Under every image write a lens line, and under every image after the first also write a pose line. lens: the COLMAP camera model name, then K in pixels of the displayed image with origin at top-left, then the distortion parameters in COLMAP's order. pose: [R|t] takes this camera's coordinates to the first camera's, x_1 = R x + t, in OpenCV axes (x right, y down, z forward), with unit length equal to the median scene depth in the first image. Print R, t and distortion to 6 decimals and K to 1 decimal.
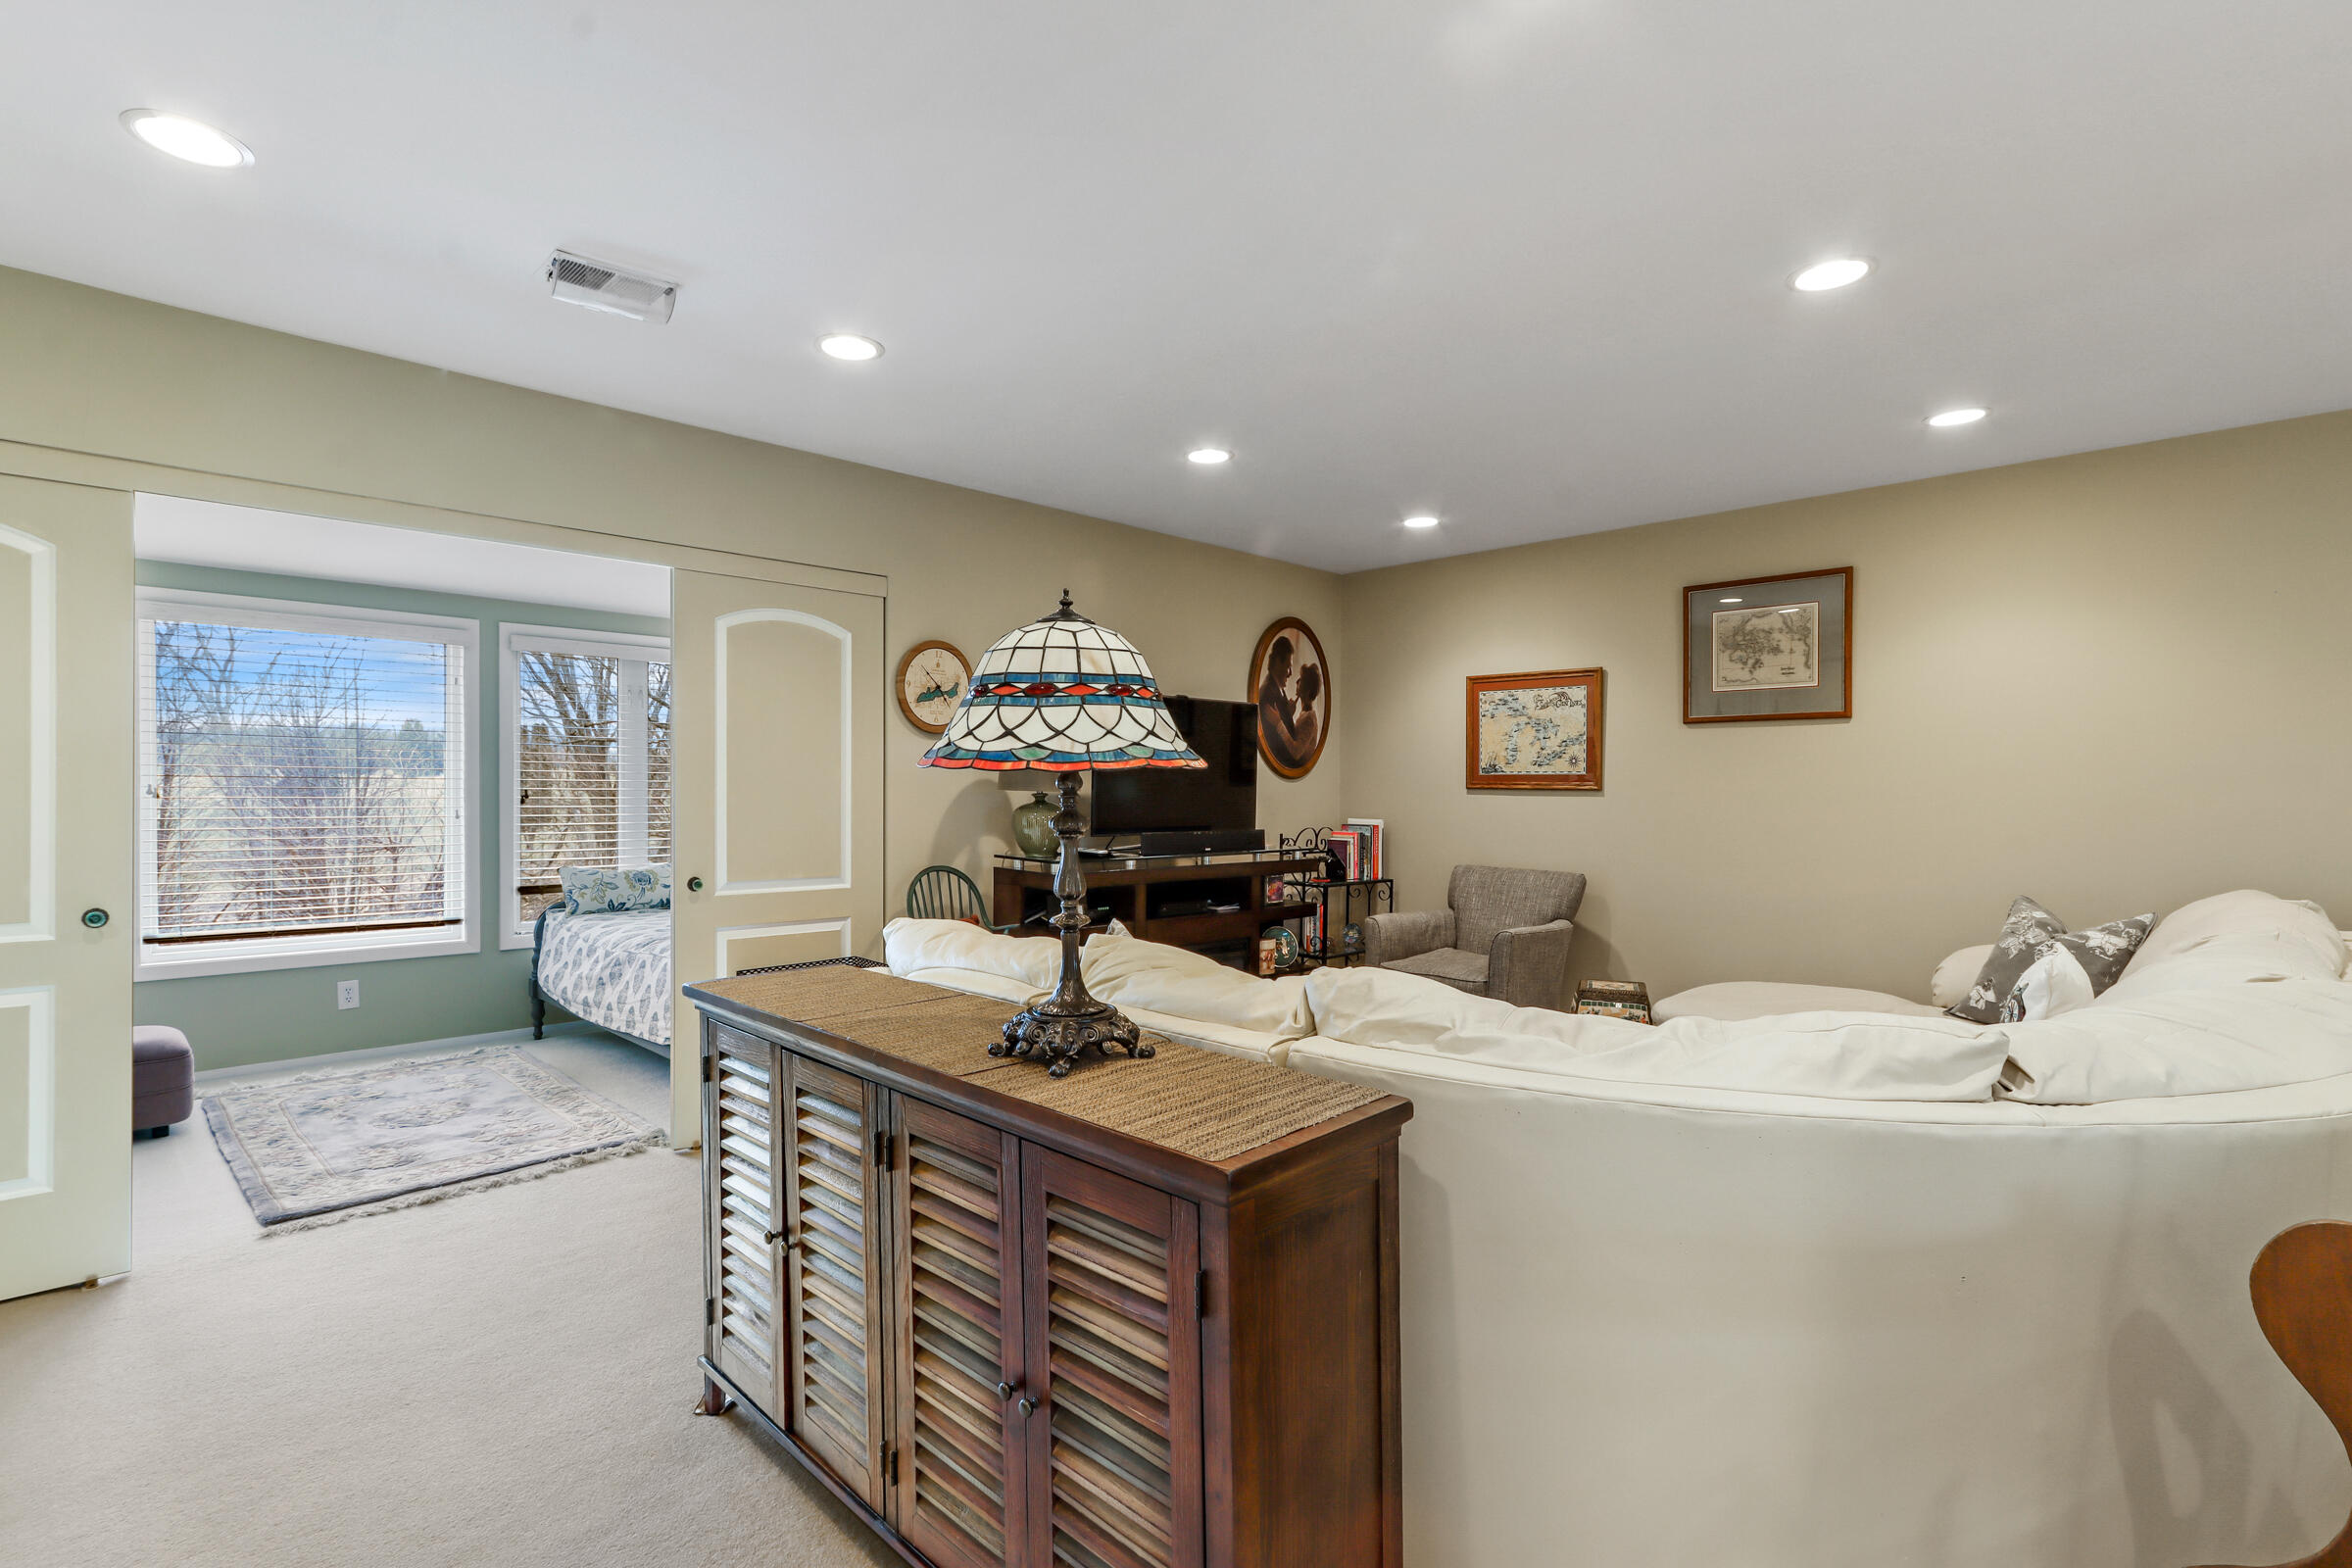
lens RADIAL K [[1131.2, 0, 1187.2], [0, 1131.2, 801.6], [0, 0, 1]] dist [-0.000992, 0.001477]
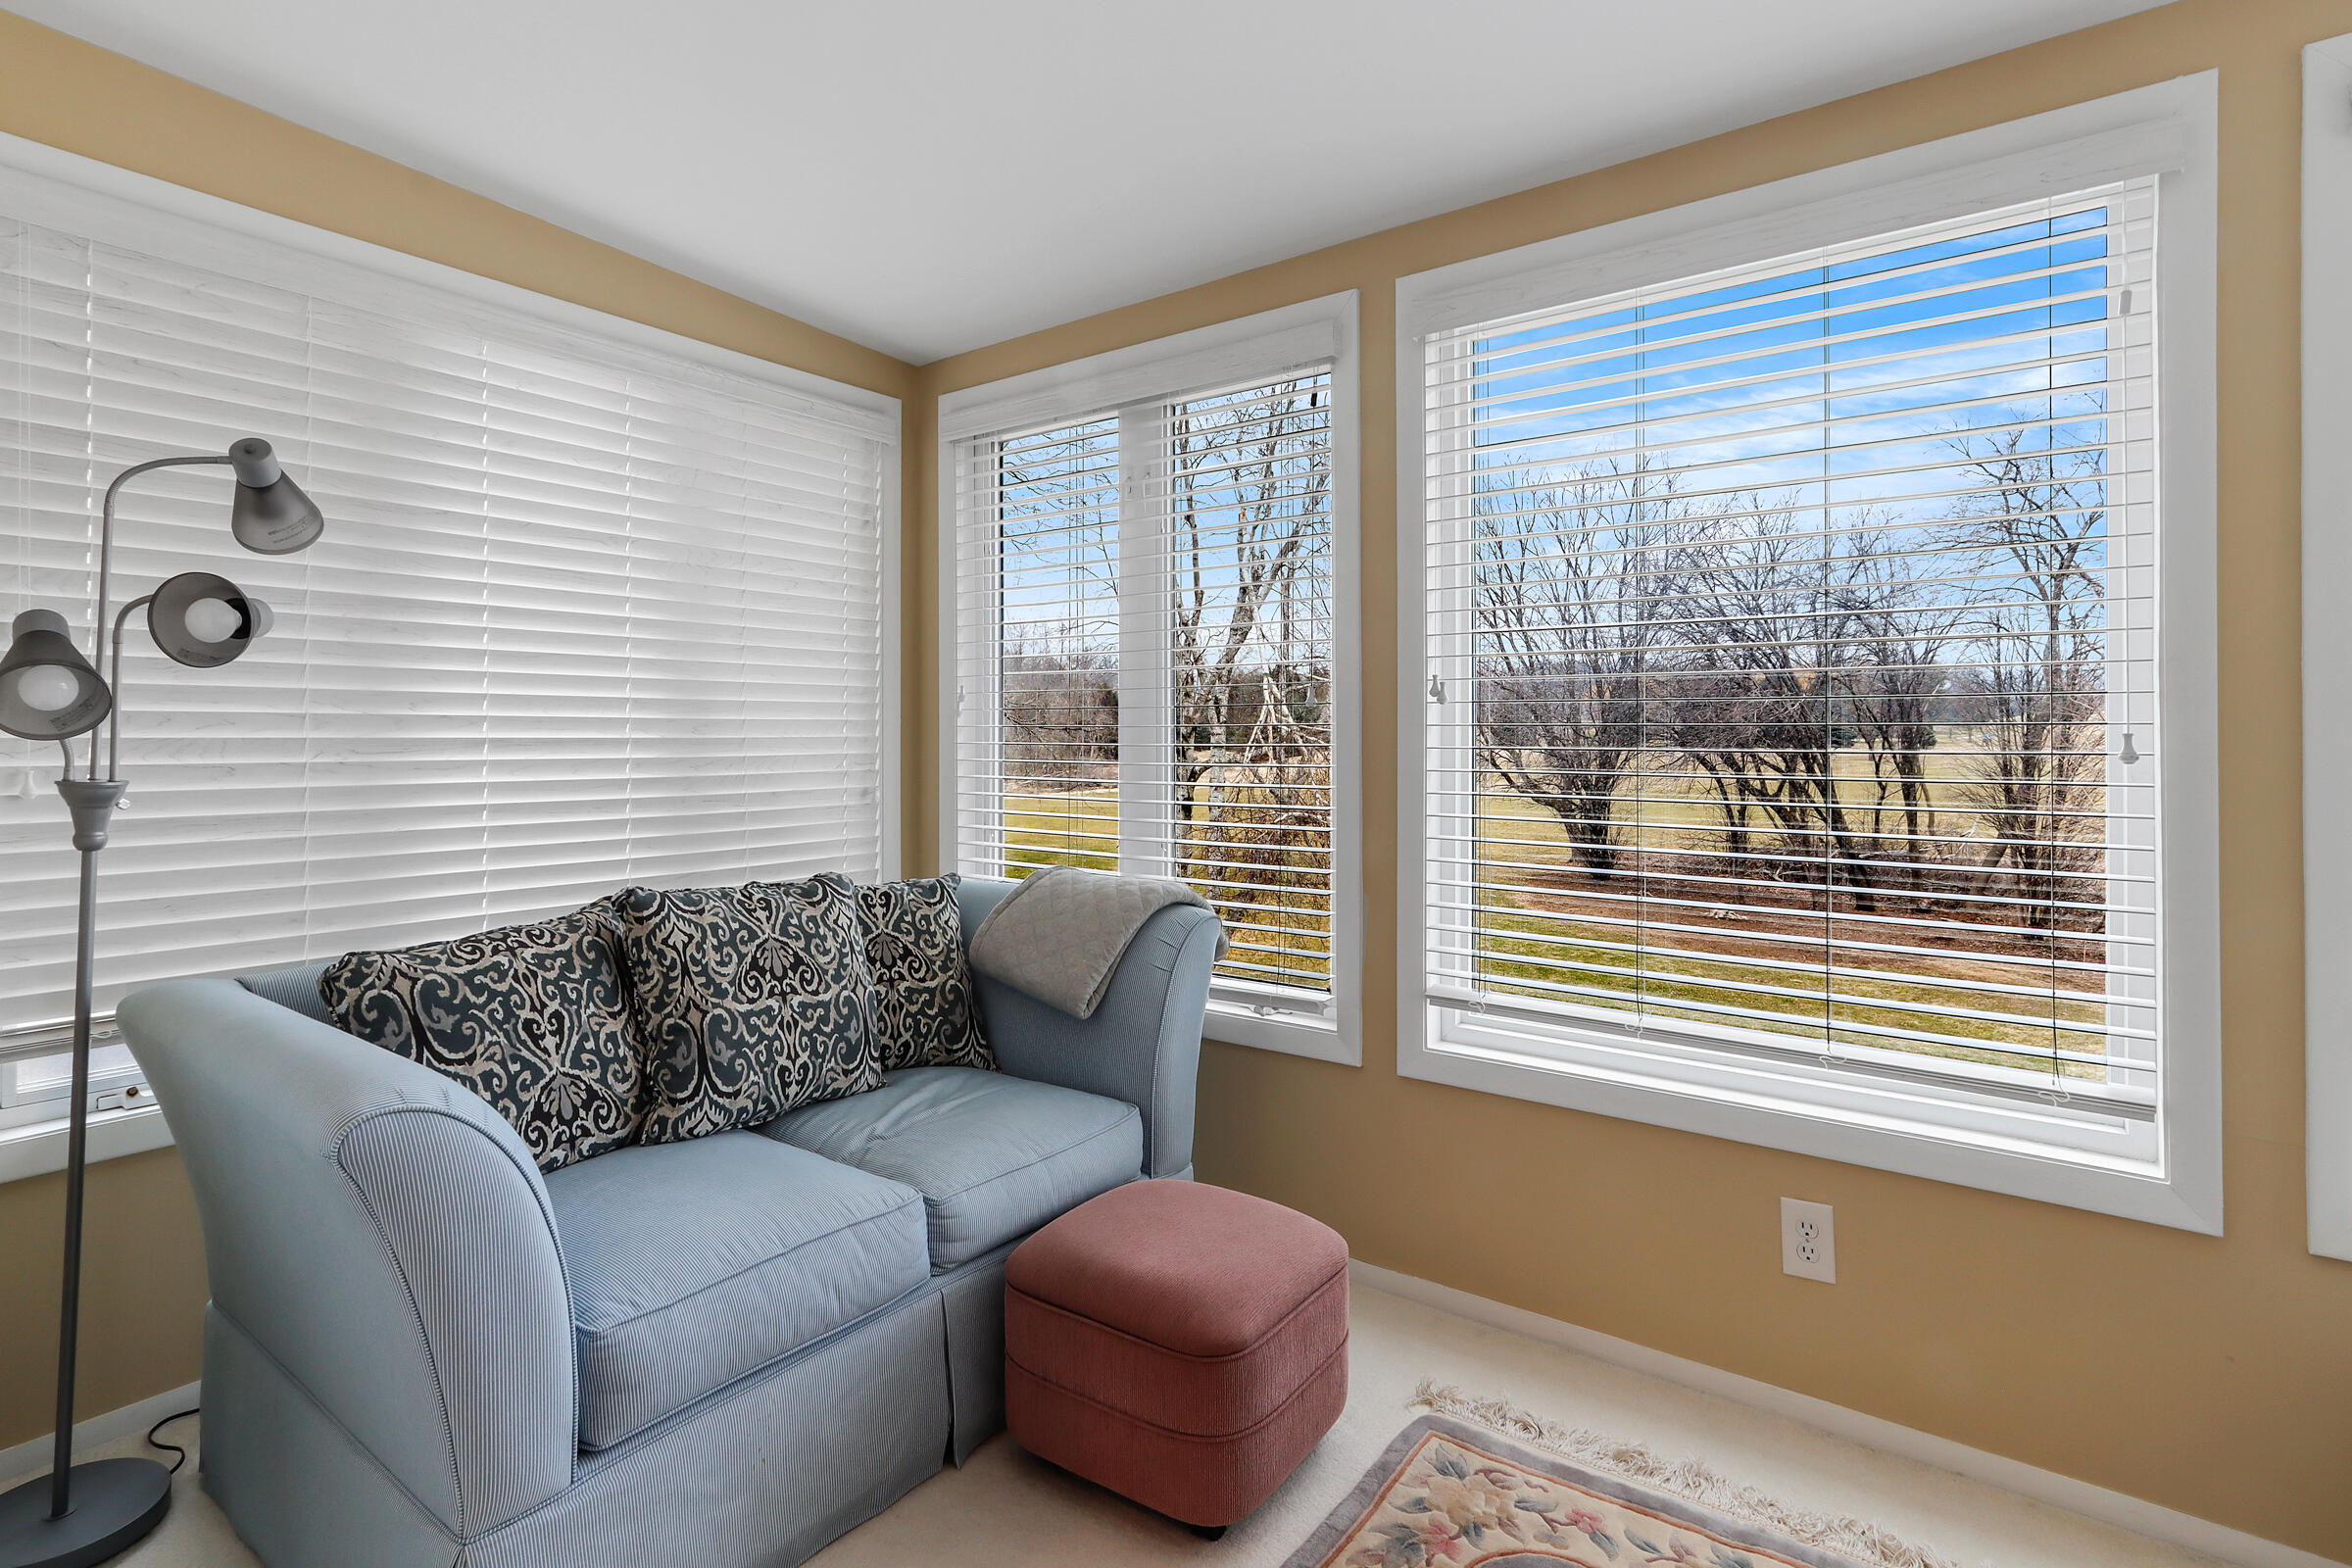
lens RADIAL K [[1200.9, 0, 1163.6], [0, 1200.9, 729.5], [0, 0, 1]] dist [0.003071, 0.002898]
pose [[0.138874, -0.008917, -0.990270, -0.387190], [-0.006815, 0.999927, -0.009960, 0.012129], [0.990287, 0.008132, 0.138803, 0.742080]]
